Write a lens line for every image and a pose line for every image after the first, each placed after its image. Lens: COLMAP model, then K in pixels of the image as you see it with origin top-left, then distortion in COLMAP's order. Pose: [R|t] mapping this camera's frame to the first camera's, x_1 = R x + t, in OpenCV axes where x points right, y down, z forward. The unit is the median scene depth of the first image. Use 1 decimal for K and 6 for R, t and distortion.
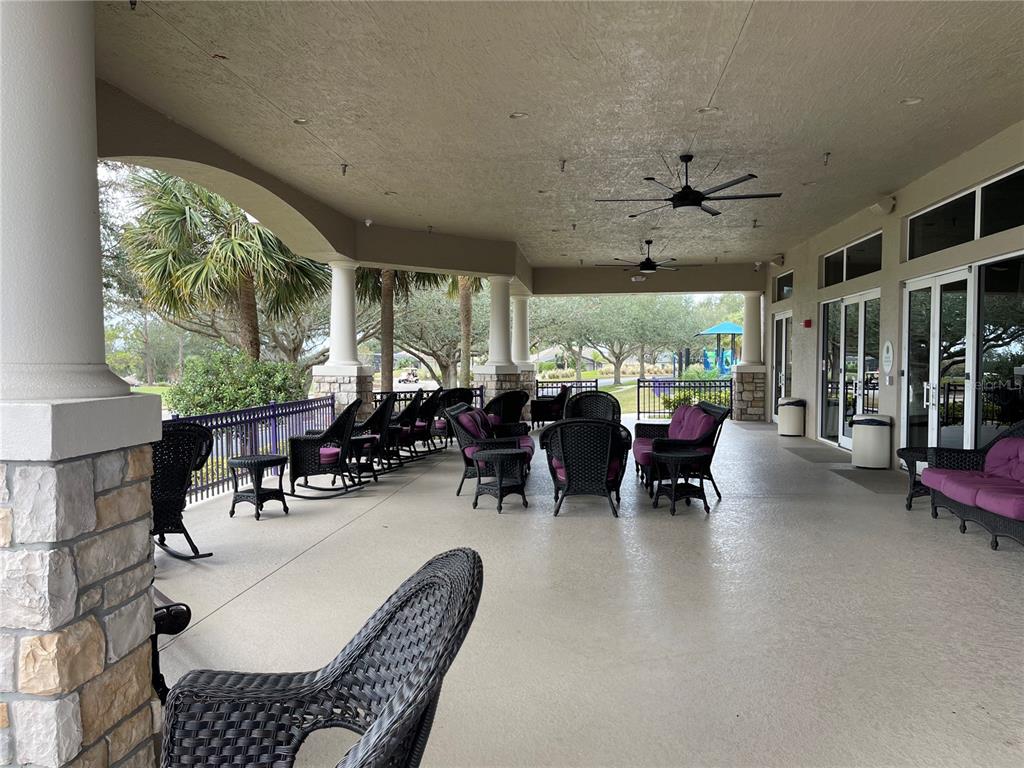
lens RADIAL K [[776.3, 0, 512.0], [0, 776.3, 384.0], [0, 0, 1]] dist [0.073655, -0.099480]
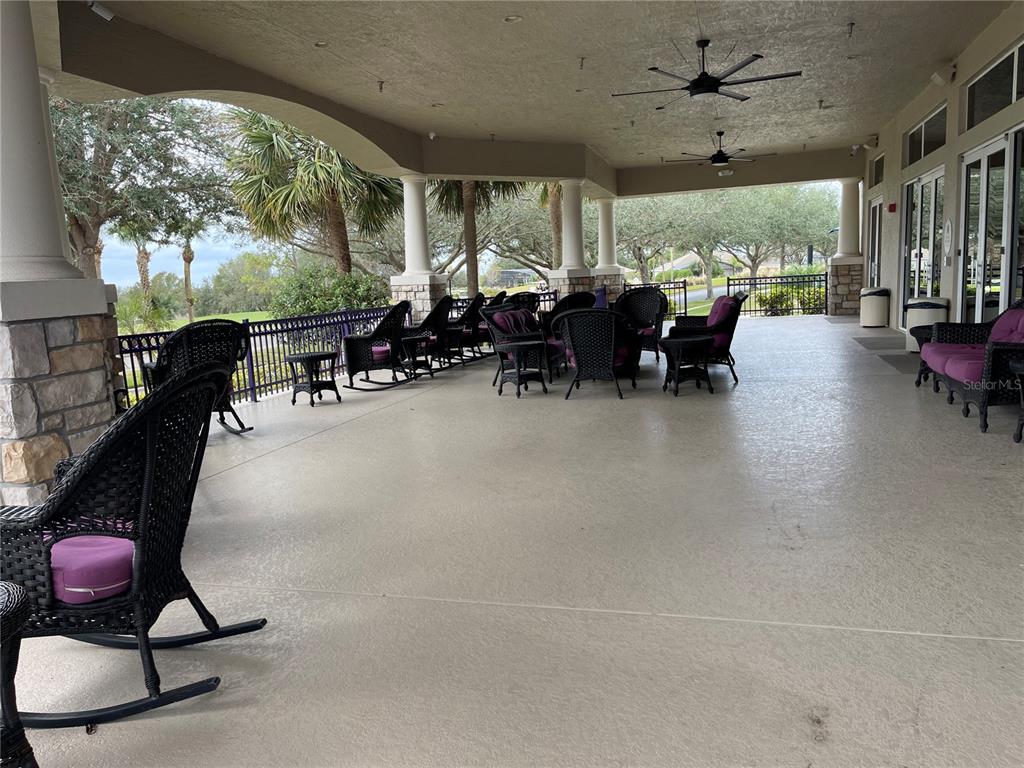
lens RADIAL K [[776.3, 0, 512.0], [0, 776.3, 384.0], [0, 0, 1]] dist [0.073655, -0.099480]
pose [[0.983320, -0.020471, -0.180727, 0.140372], [0.040243, 0.993506, 0.106421, 0.022903], [0.177375, -0.111919, 0.977759, -0.061034]]
